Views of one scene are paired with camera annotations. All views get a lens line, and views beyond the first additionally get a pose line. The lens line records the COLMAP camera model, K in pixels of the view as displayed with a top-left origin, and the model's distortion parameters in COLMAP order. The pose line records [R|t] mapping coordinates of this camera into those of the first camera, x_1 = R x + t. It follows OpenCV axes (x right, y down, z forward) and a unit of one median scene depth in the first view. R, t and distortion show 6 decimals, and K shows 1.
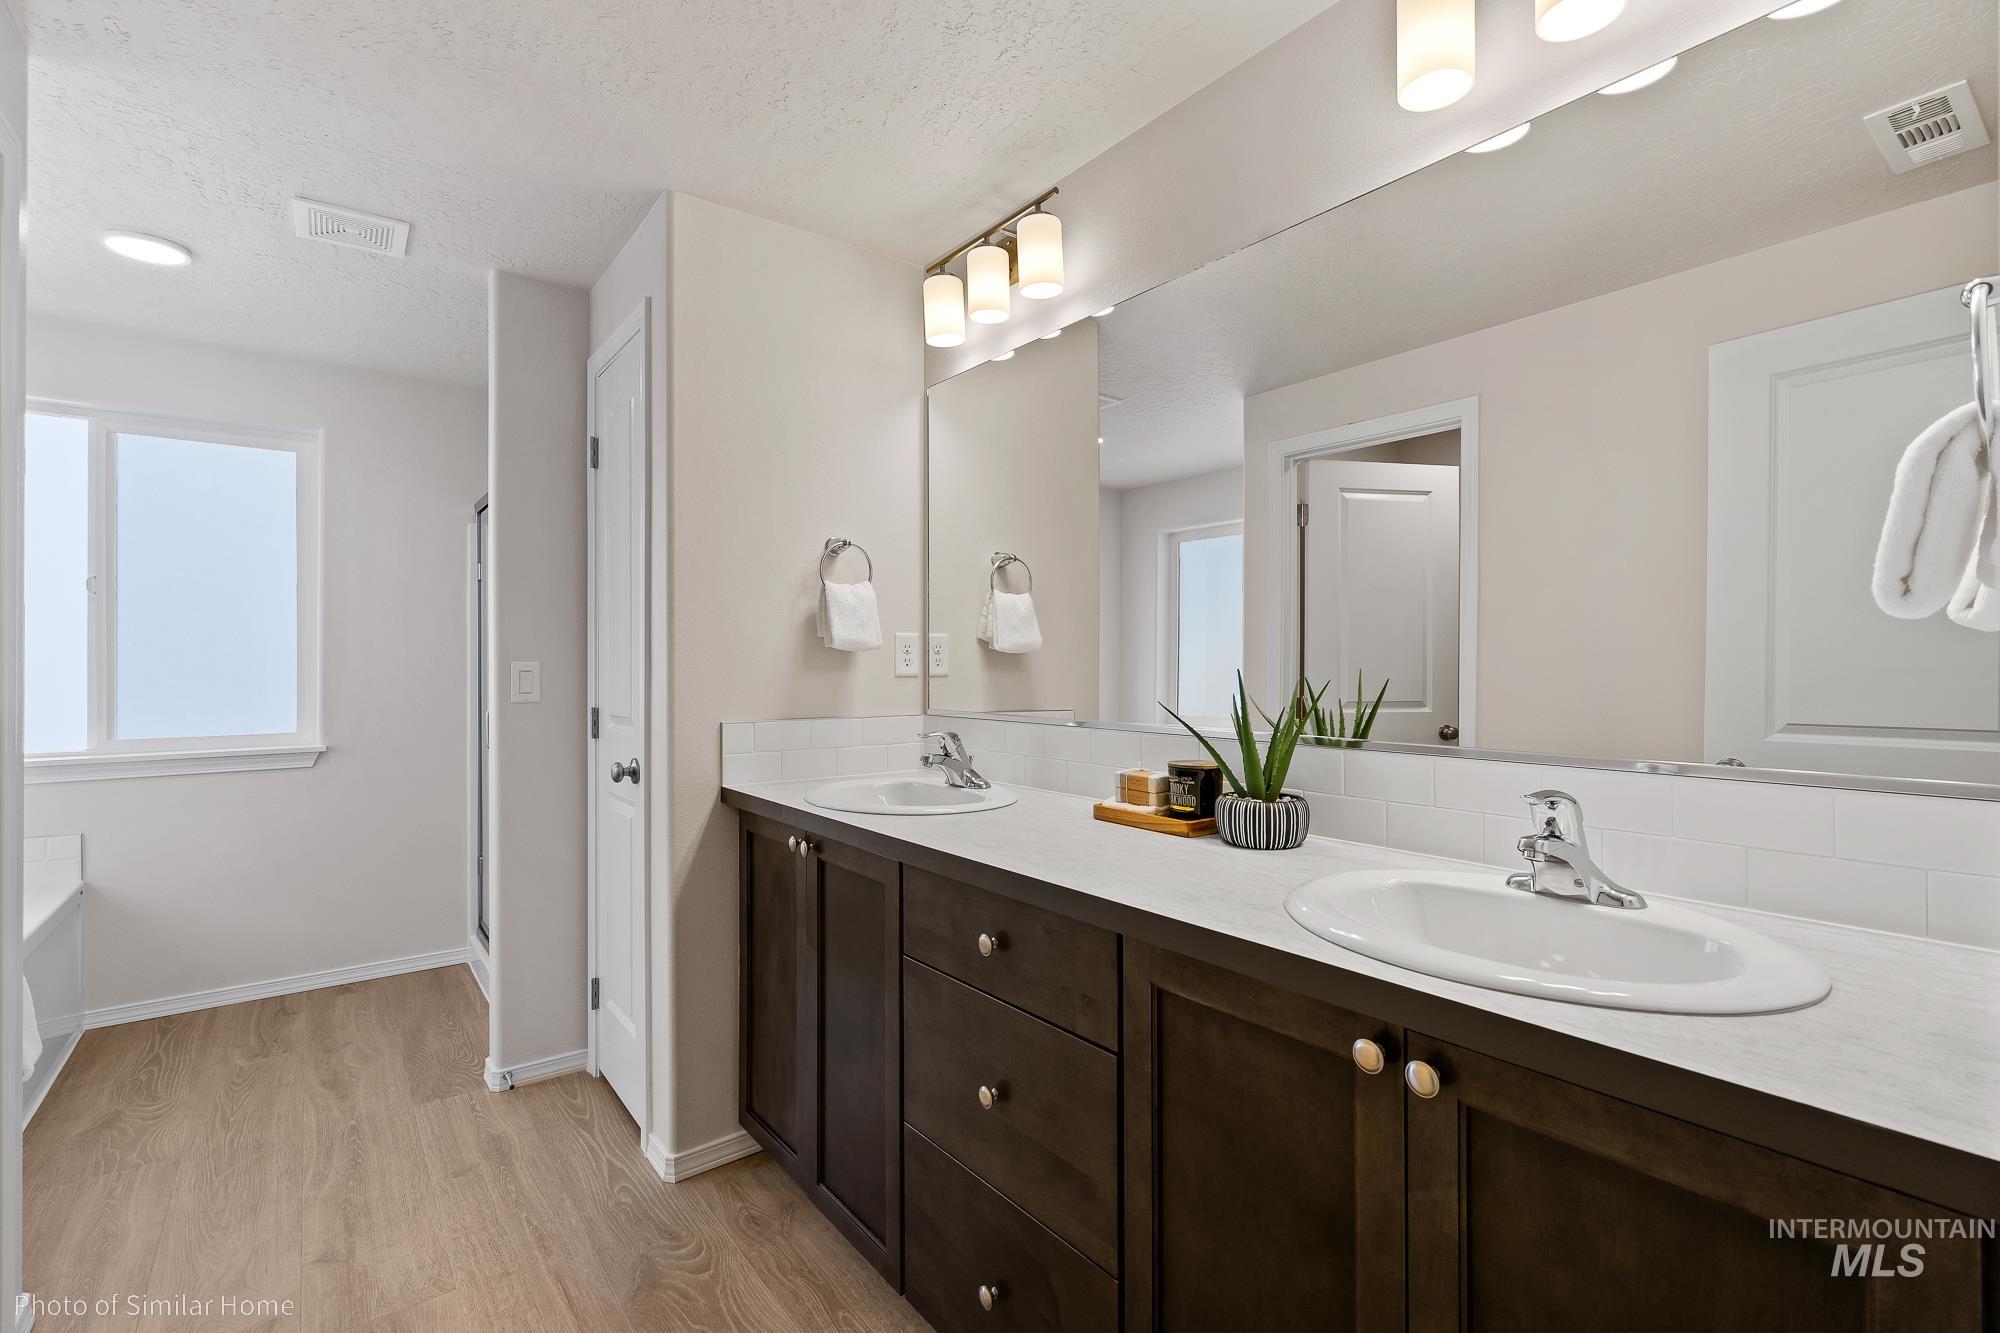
lens RADIAL K [[896.4, 0, 1001.2], [0, 896.4, 658.8], [0, 0, 1]] dist [0.000714, 0.000022]
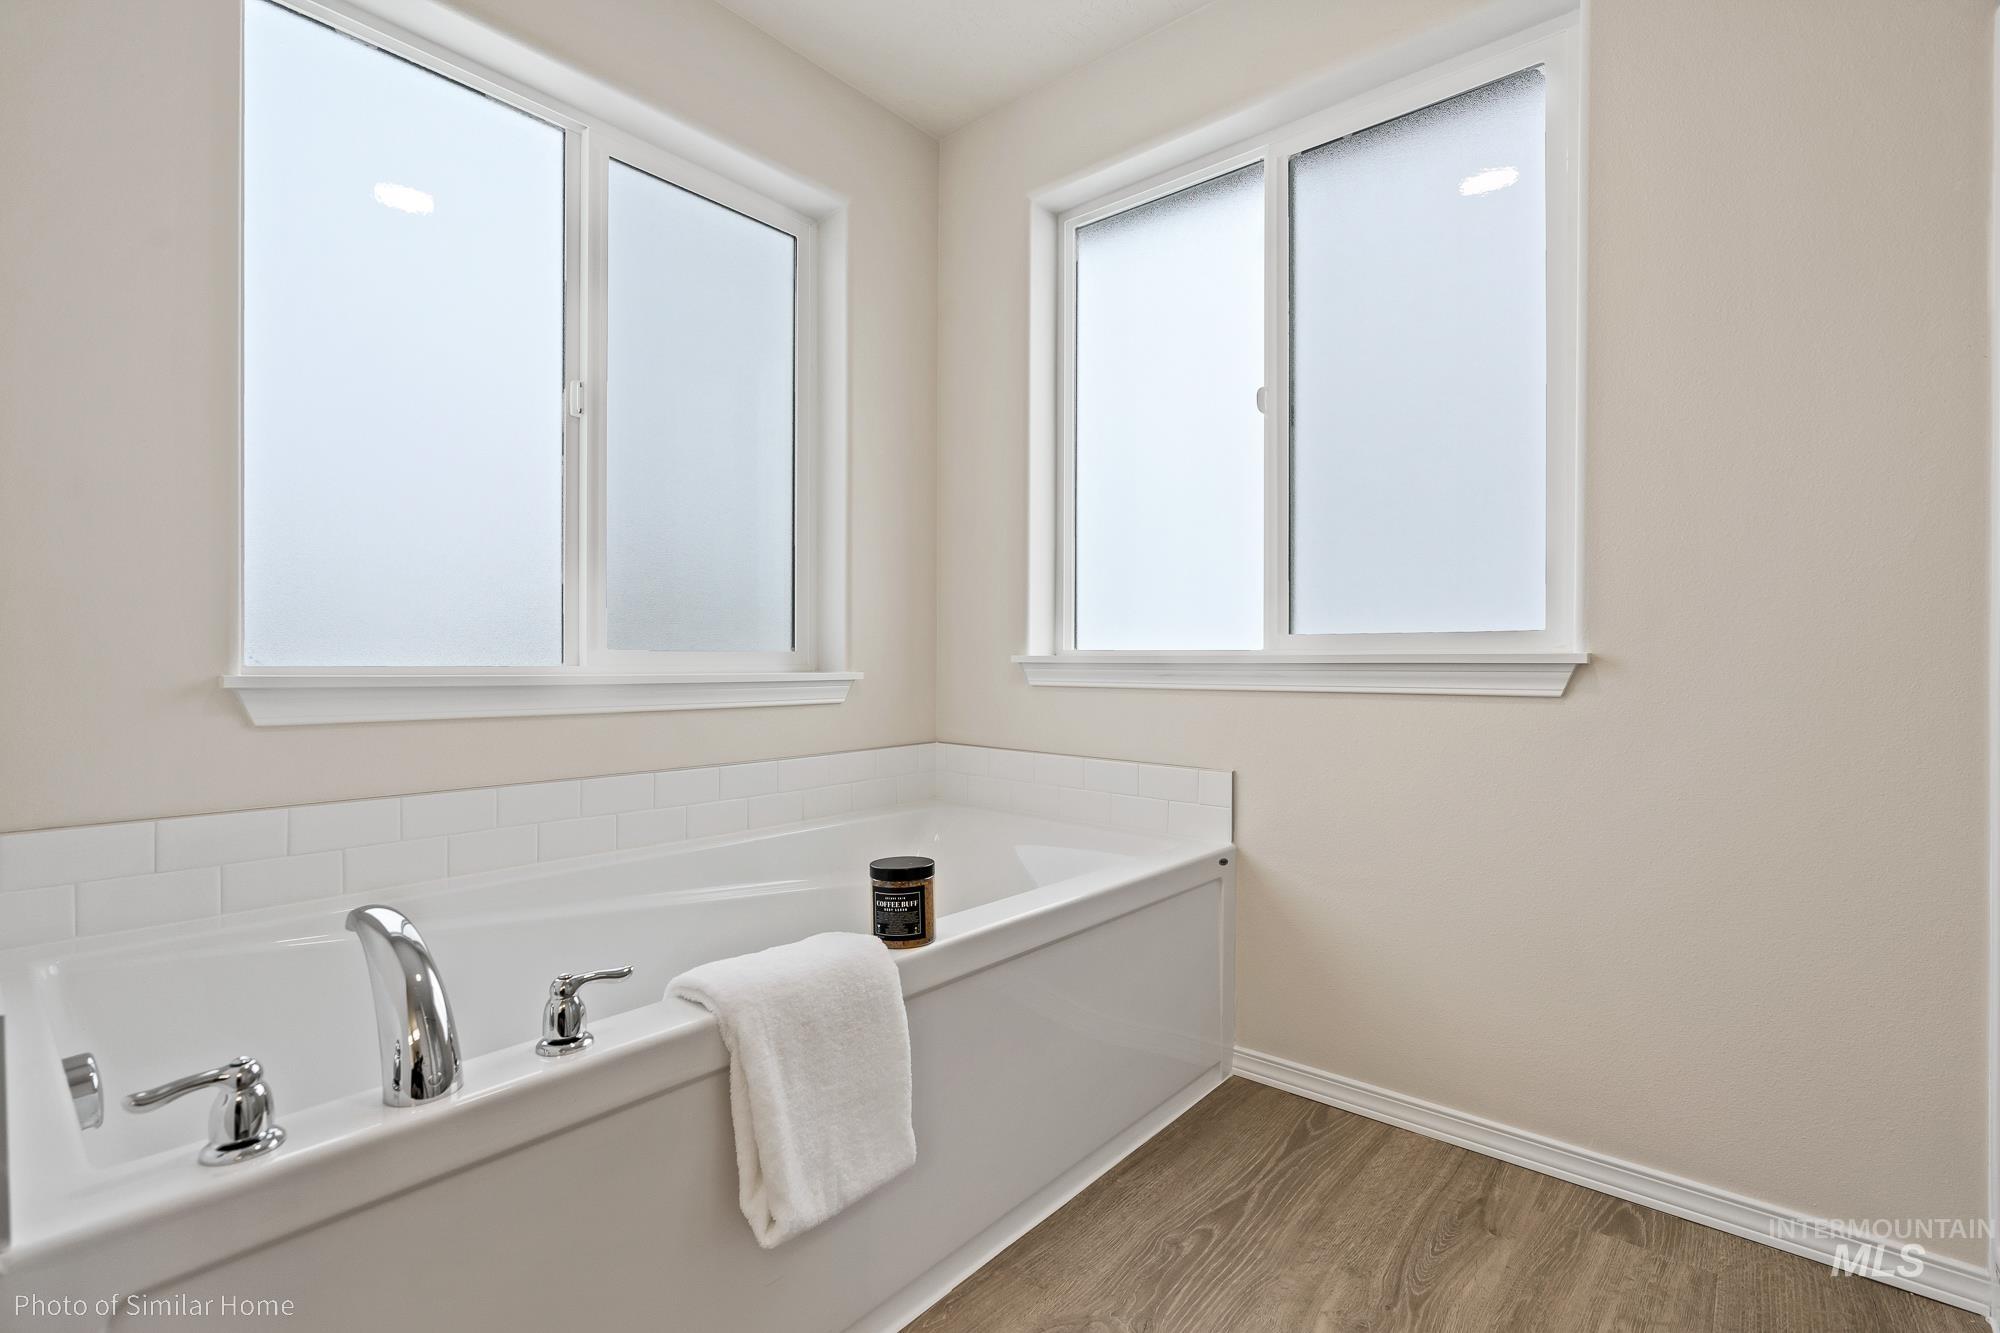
lens RADIAL K [[896.4, 0, 1001.2], [0, 896.4, 658.8], [0, 0, 1]] dist [0.000714, 0.000022]
pose [[0.204474, 0.002471, -0.978869, -0.371510], [0.000451, 0.999996, 0.002618, 0.099528], [0.978872, -0.000977, 0.204472, 0.618861]]
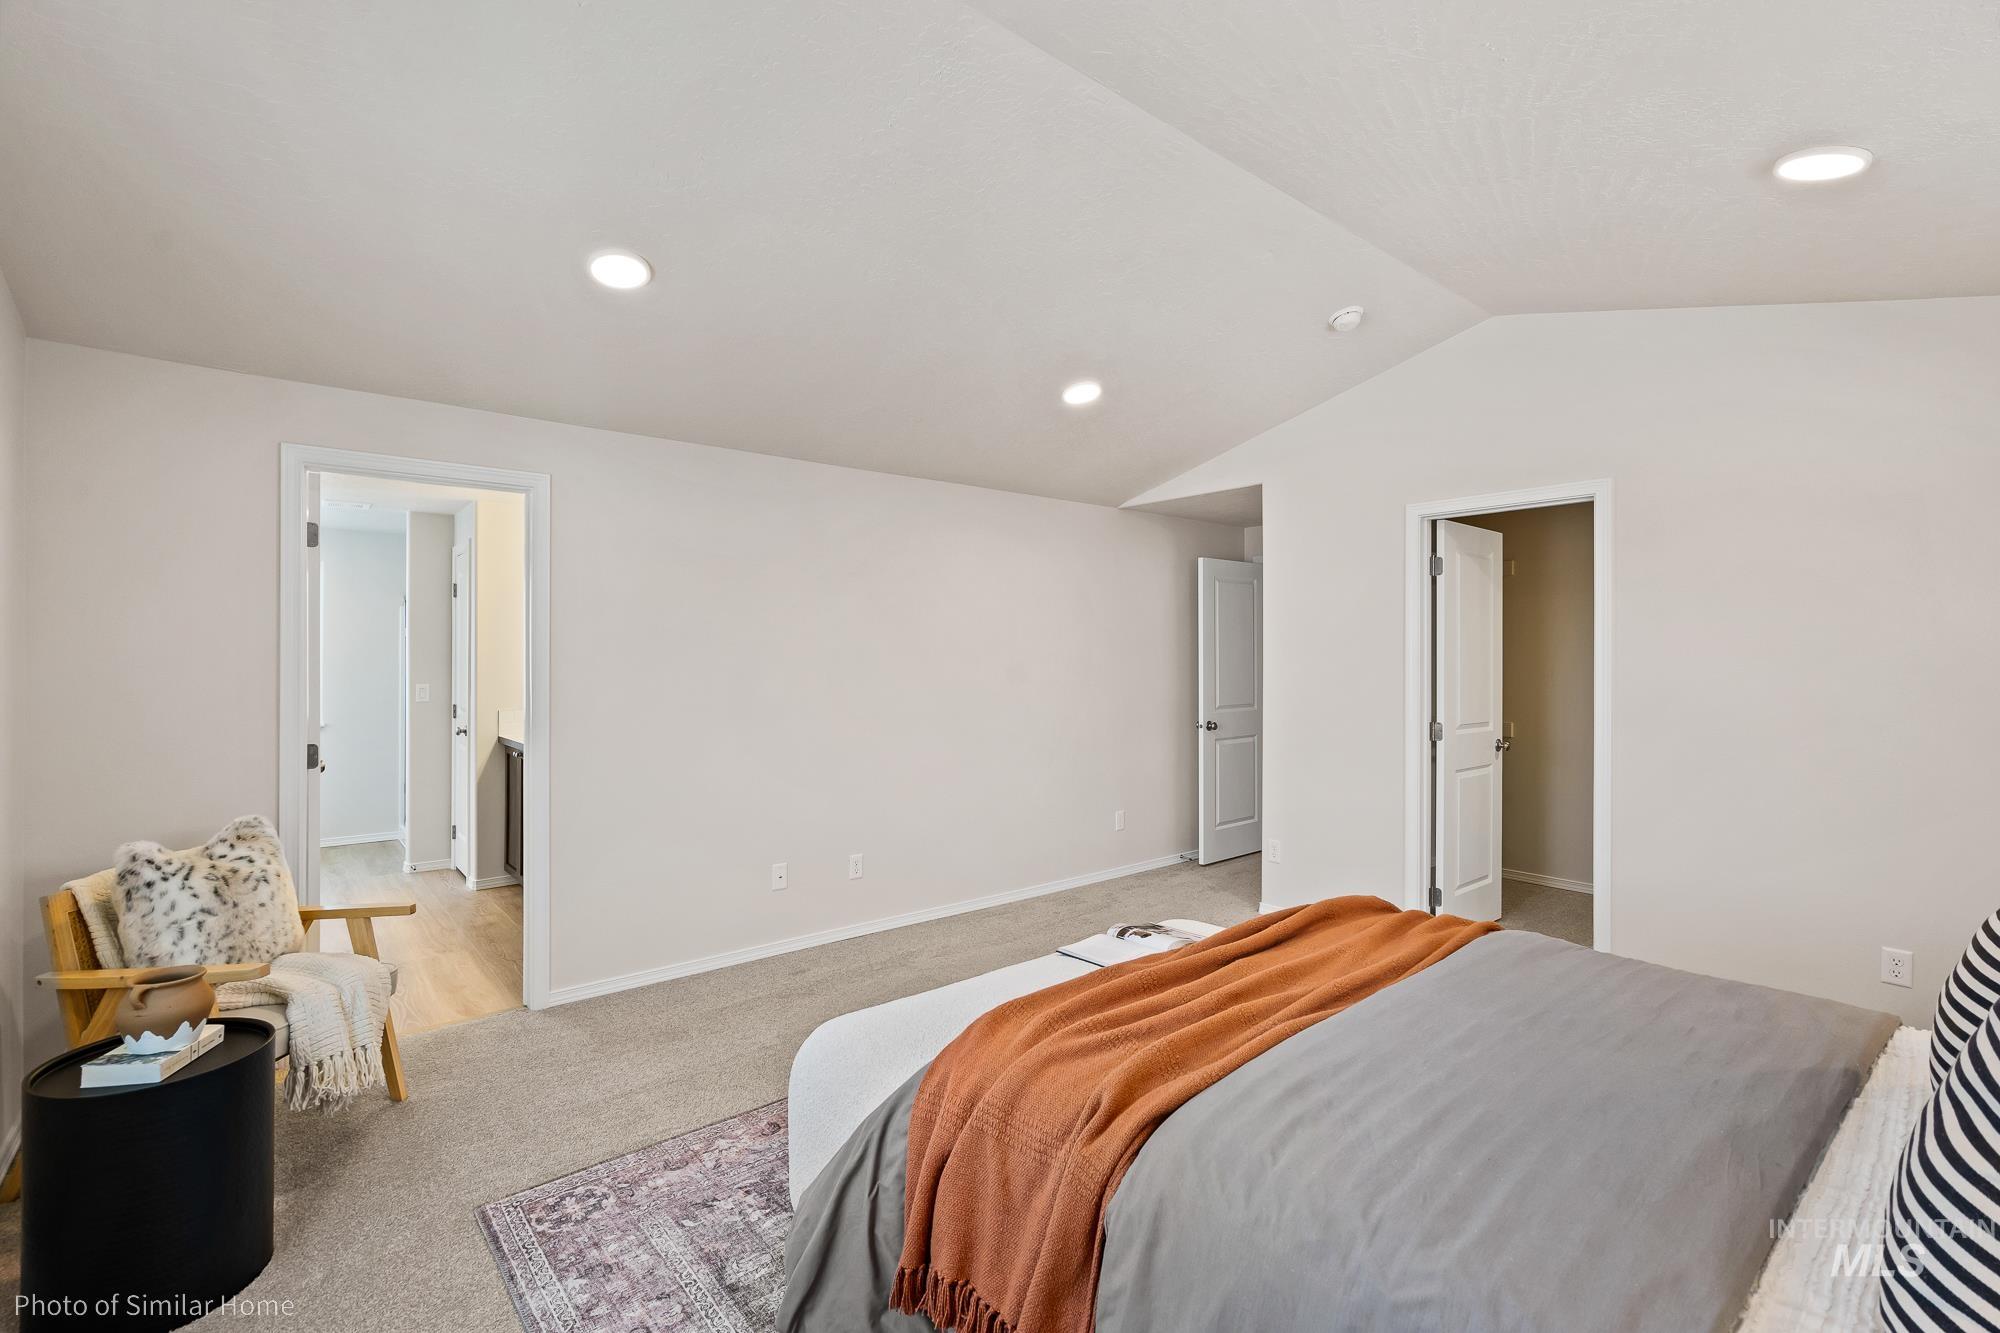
lens RADIAL K [[896.4, 0, 1001.2], [0, 896.4, 658.8], [0, 0, 1]] dist [0.000714, 0.000022]
pose [[0.999165, 0.006113, 0.040399, 0.948400], [-0.006201, 0.999979, 0.002047, -0.084620], [-0.040385, -0.002296, 0.999182, -1.493667]]
